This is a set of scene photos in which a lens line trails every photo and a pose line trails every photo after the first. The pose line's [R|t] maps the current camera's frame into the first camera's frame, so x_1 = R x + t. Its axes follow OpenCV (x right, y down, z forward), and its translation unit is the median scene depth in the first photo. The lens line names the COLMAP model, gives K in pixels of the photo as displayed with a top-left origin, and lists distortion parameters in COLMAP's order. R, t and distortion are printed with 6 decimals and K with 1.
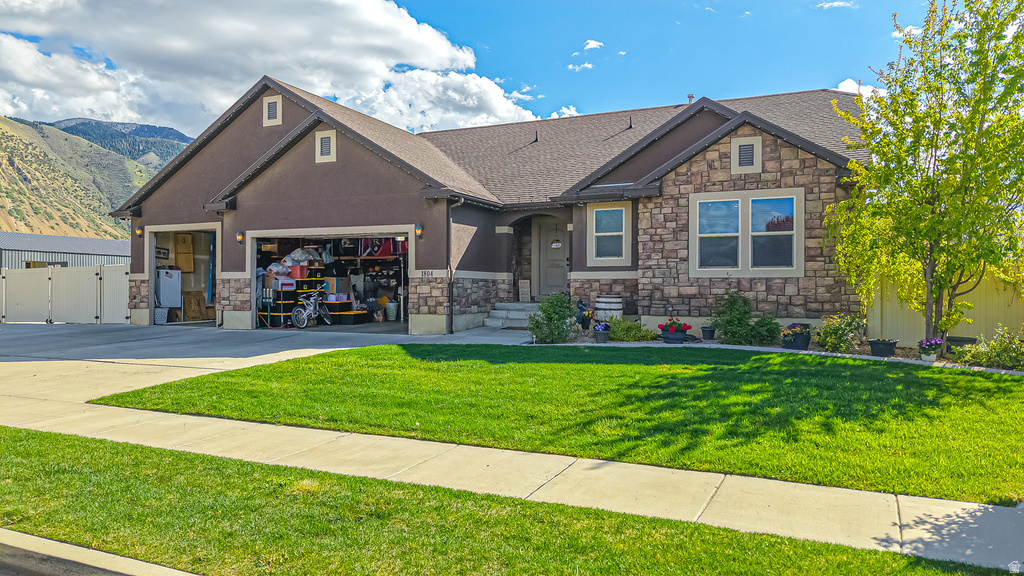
lens RADIAL K [[676.2, 0, 512.0], [0, 676.2, 288.0], [0, 0, 1]] dist [0.041734, -0.035209]
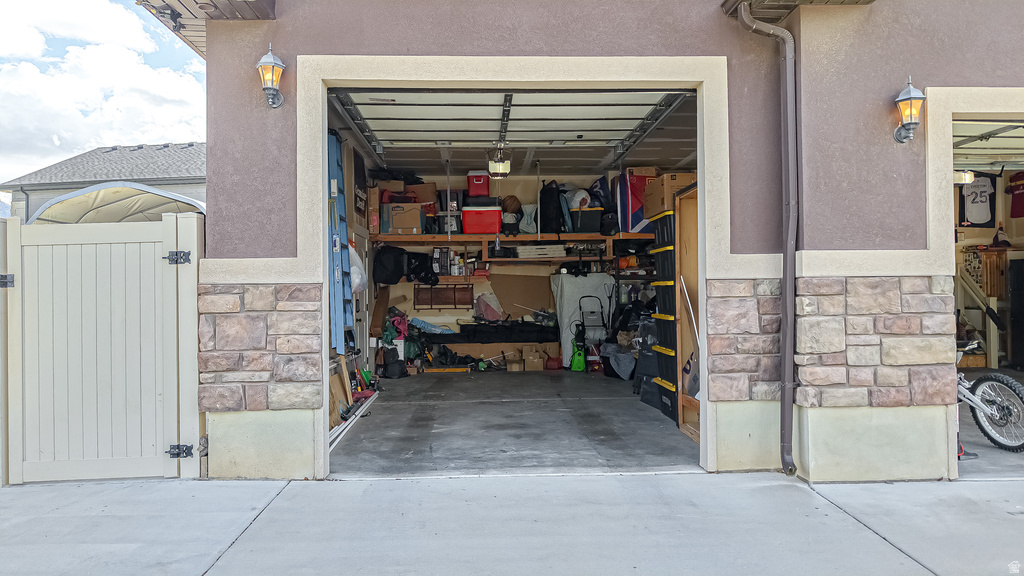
lens RADIAL K [[676.2, 0, 512.0], [0, 676.2, 288.0], [0, 0, 1]] dist [0.041734, -0.035209]
pose [[0.887631, -0.002916, 0.460545, -0.575648], [0.009817, 0.999873, -0.012590, -0.007079], [-0.460450, 0.015697, 0.887547, 0.753540]]
